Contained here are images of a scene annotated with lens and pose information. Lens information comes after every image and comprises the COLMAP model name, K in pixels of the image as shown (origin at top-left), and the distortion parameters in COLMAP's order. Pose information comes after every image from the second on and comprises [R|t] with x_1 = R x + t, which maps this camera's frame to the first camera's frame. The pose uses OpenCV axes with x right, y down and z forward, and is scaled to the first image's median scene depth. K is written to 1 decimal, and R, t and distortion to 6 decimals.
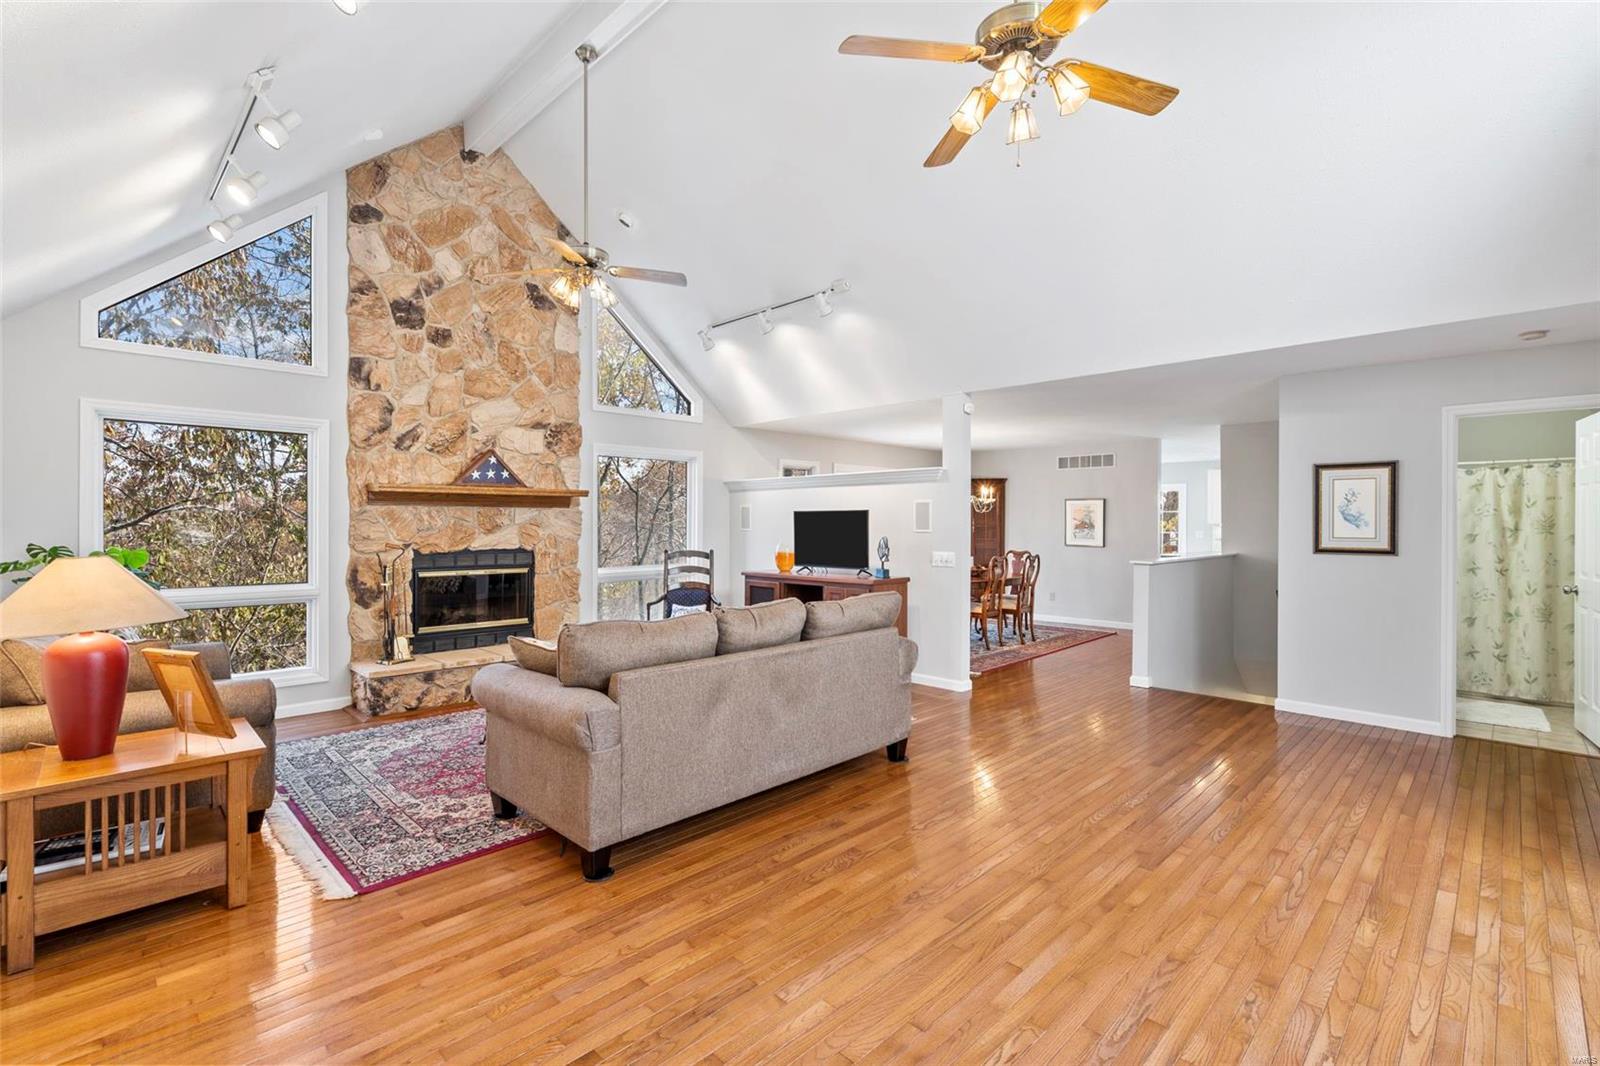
lens RADIAL K [[727.1, 0, 808.3], [0, 727.1, 523.9], [0, 0, 1]] dist [-0.006021, 0.001707]
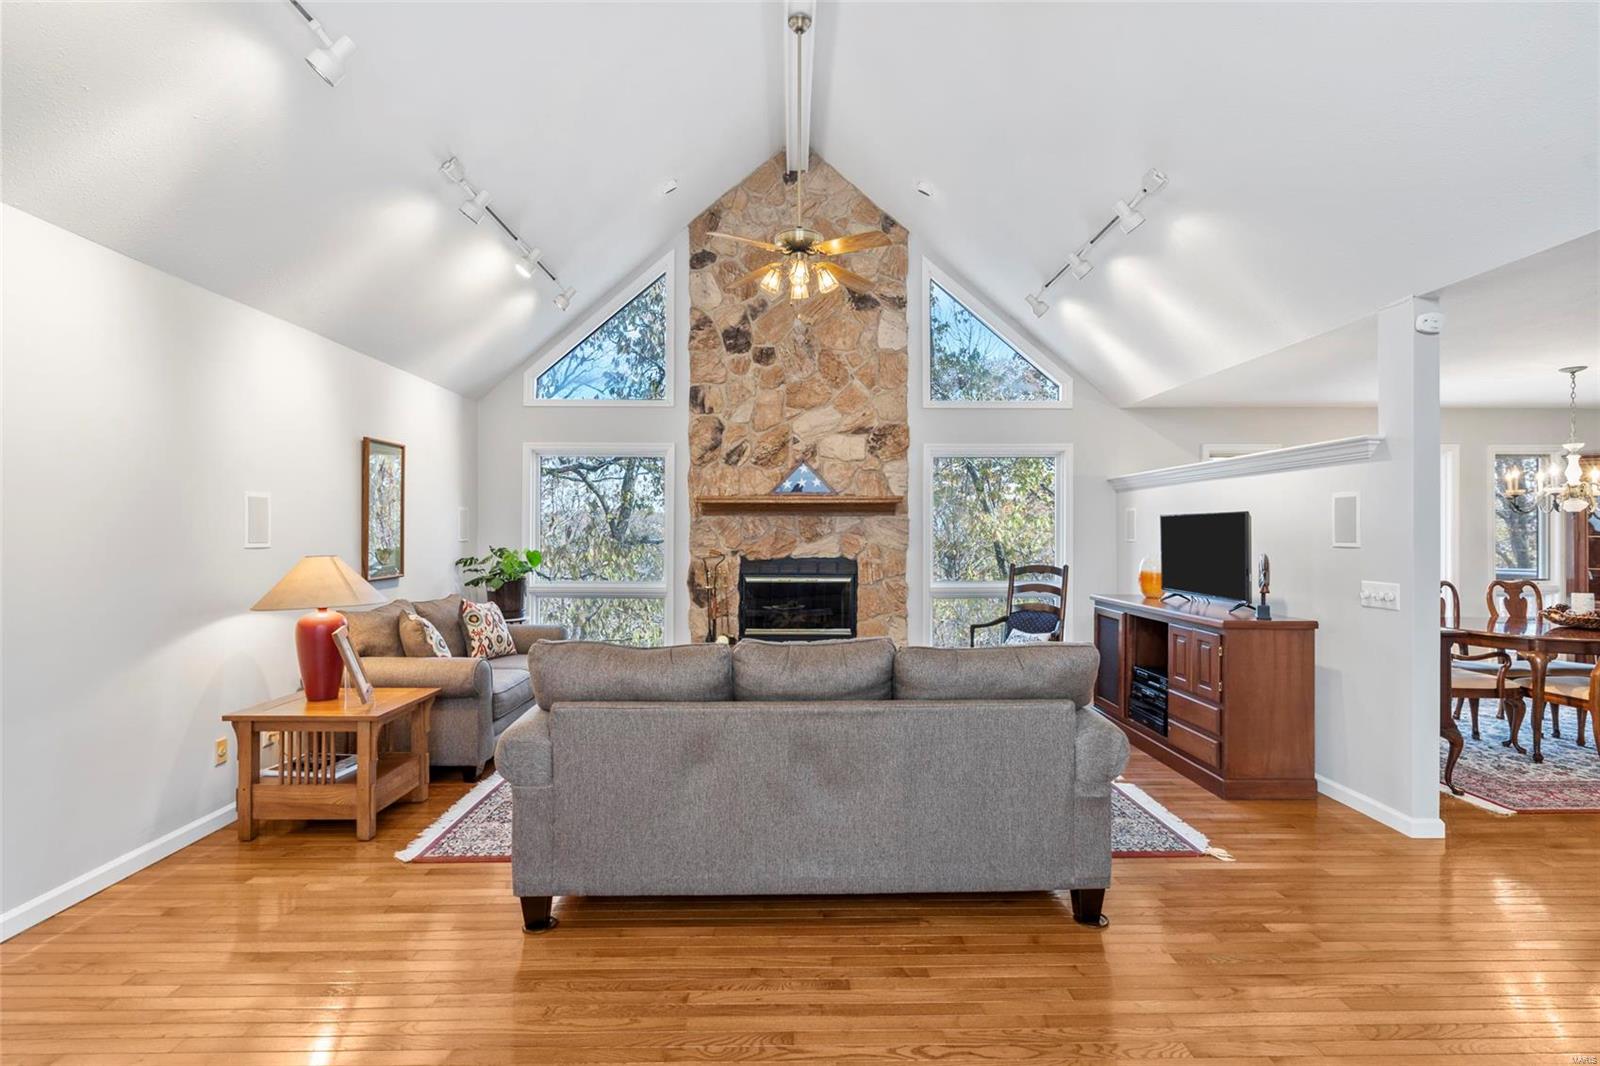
lens RADIAL K [[727.1, 0, 800.5], [0, 727.1, 524.9], [0, 0, 1]] dist [-0.006021, 0.001707]
pose [[0.709337, -0.006288, -0.704842, 0.278970], [-0.001260, 0.999947, -0.010189, -0.000050], [0.704869, 0.008116, 0.709291, 0.287779]]
